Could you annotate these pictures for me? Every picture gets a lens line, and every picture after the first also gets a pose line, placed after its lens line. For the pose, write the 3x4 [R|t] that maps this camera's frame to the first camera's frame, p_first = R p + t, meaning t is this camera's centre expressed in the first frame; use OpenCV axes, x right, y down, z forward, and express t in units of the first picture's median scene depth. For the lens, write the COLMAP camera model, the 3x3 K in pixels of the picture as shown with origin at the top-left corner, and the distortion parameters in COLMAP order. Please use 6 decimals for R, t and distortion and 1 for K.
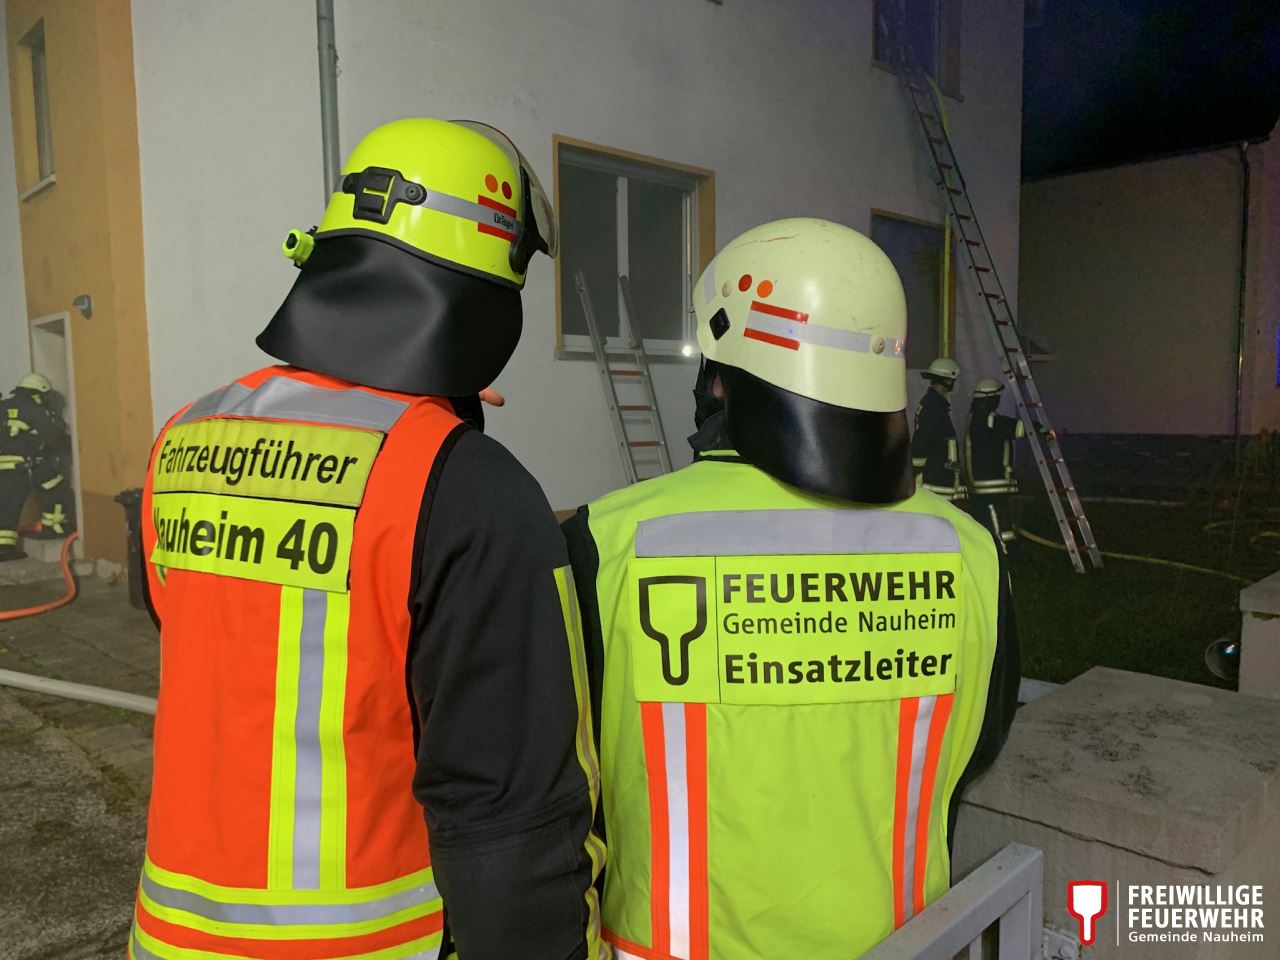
lens RADIAL K [[978.0, 0, 640.0], [0, 978.0, 480.0], [0, 0, 1]] dist [0.009546, -0.002806]
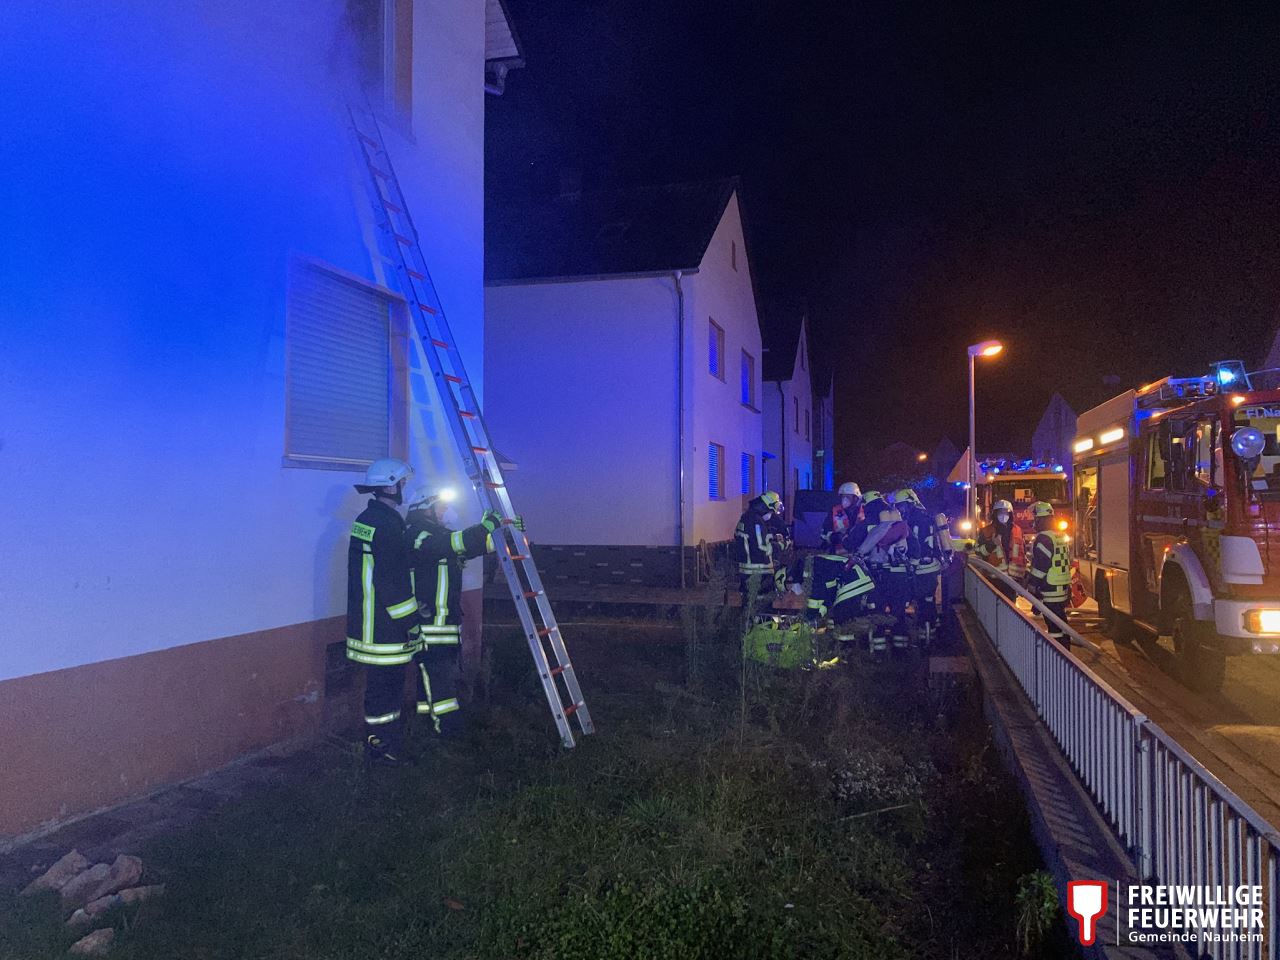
lens RADIAL K [[978.0, 0, 640.0], [0, 978.0, 480.0], [0, 0, 1]] dist [0.009546, -0.002806]
pose [[0.866055, 0.024109, 0.499367, 0.102279], [0.031783, 0.994161, -0.103120, -0.023727], [-0.498938, 0.105179, 0.860232, 0.267056]]
